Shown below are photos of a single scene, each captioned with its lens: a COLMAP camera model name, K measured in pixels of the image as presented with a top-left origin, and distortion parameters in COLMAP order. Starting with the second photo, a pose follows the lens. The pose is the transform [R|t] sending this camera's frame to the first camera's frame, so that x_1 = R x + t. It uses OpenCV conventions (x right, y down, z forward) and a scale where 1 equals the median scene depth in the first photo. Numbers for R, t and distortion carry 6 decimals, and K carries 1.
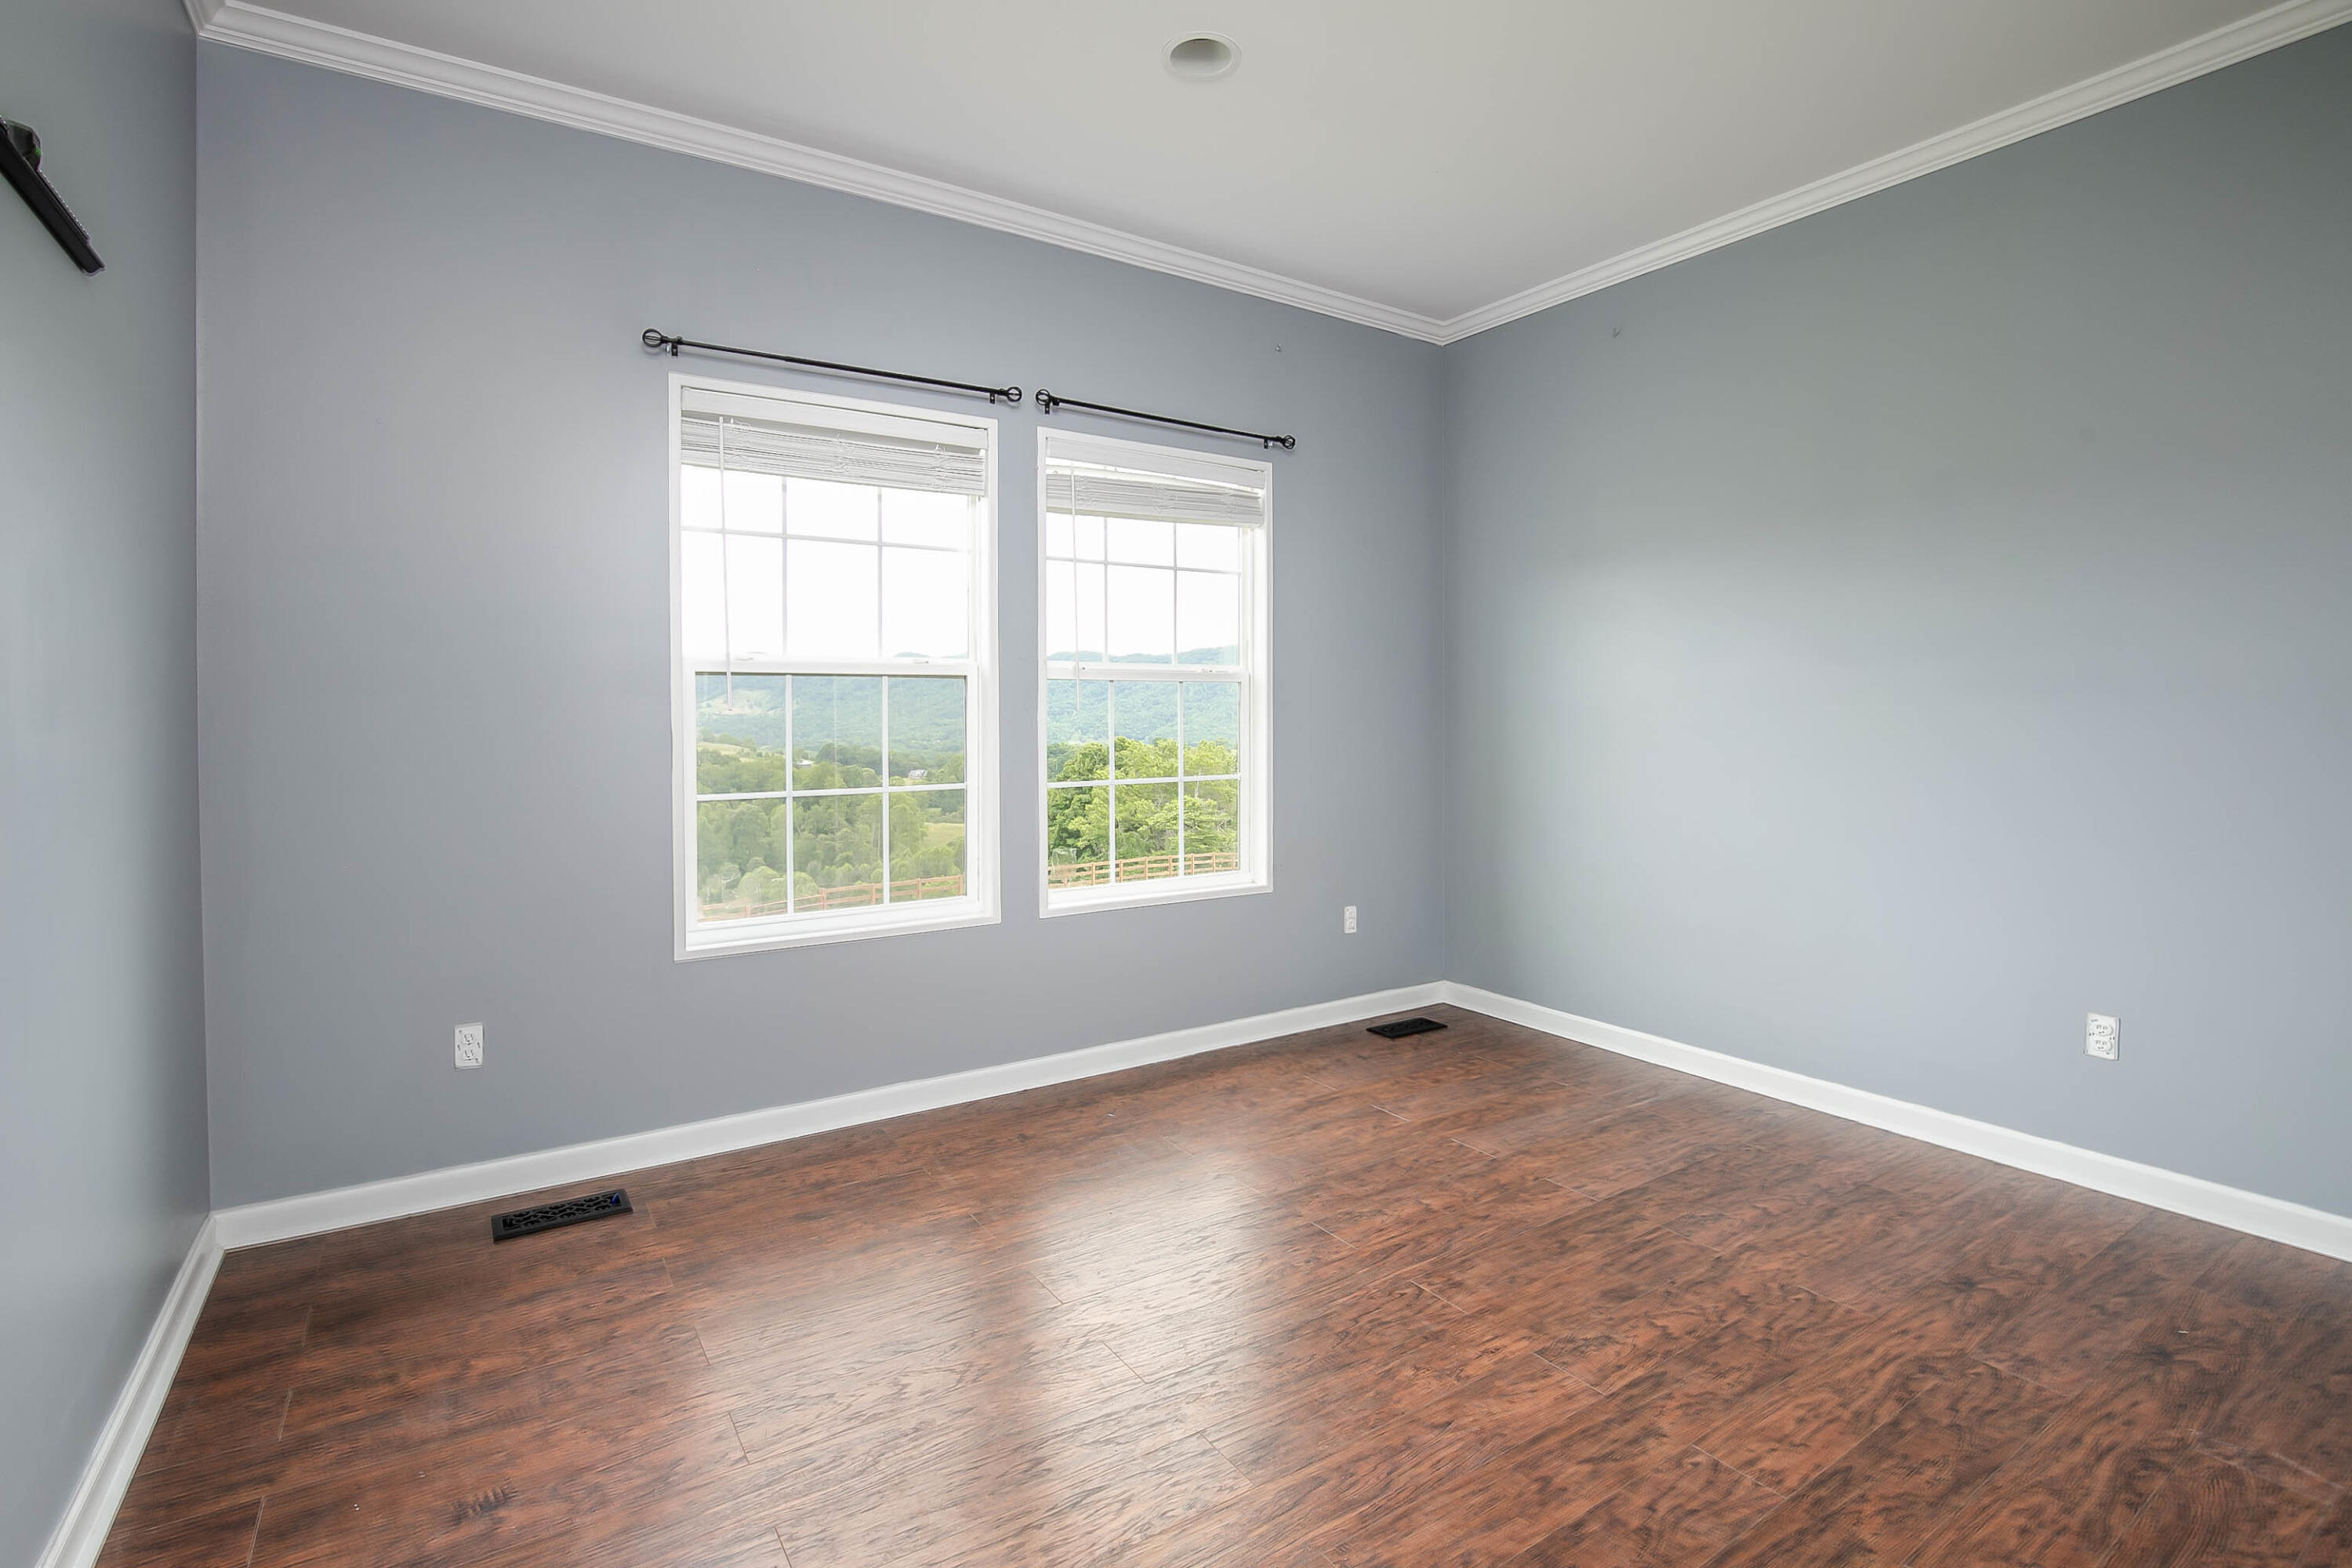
lens RADIAL K [[1099.2, 0, 1163.3], [0, 1099.2, 780.8], [0, 0, 1]] dist [-0.007977, 0.000342]
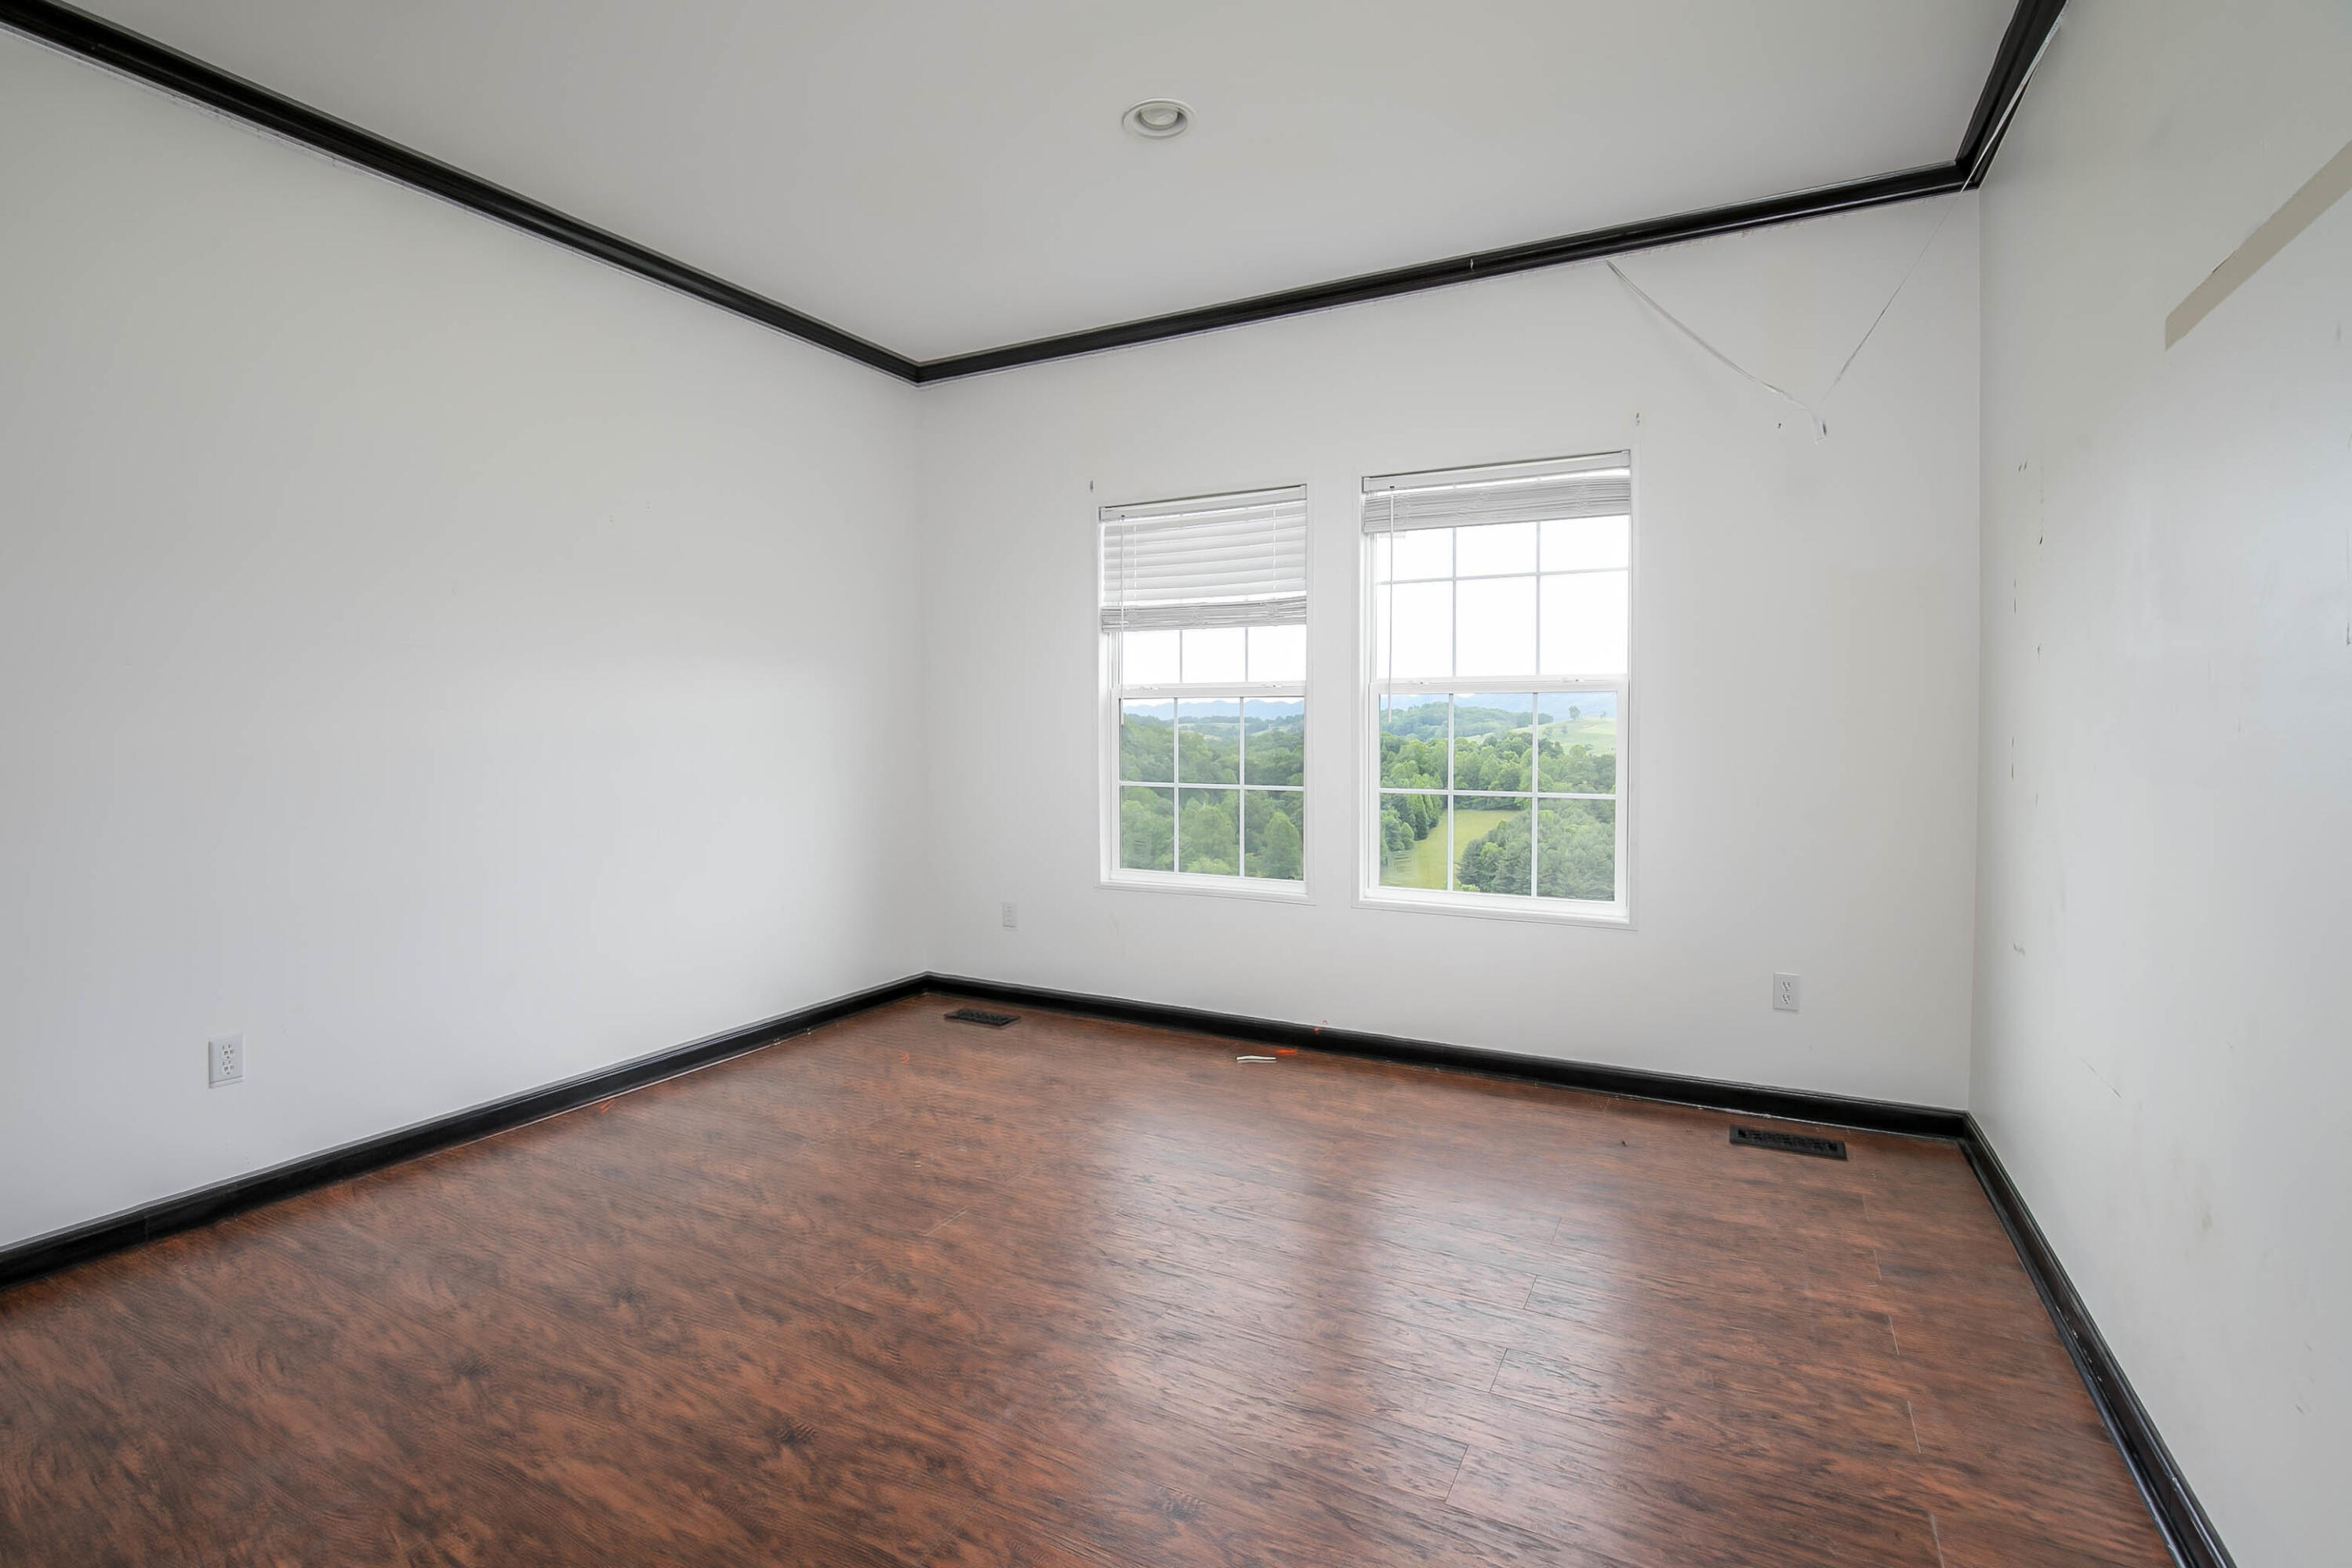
lens RADIAL K [[1045.1, 0, 1170.9], [0, 1045.1, 730.8], [0, 0, 1]] dist [-0.002902, -0.000085]
pose [[0.462969, 0.001005, -0.886374, 0.775579], [-0.034814, 0.999248, -0.017051, -0.033656], [0.885691, 0.038752, 0.462656, 0.368531]]
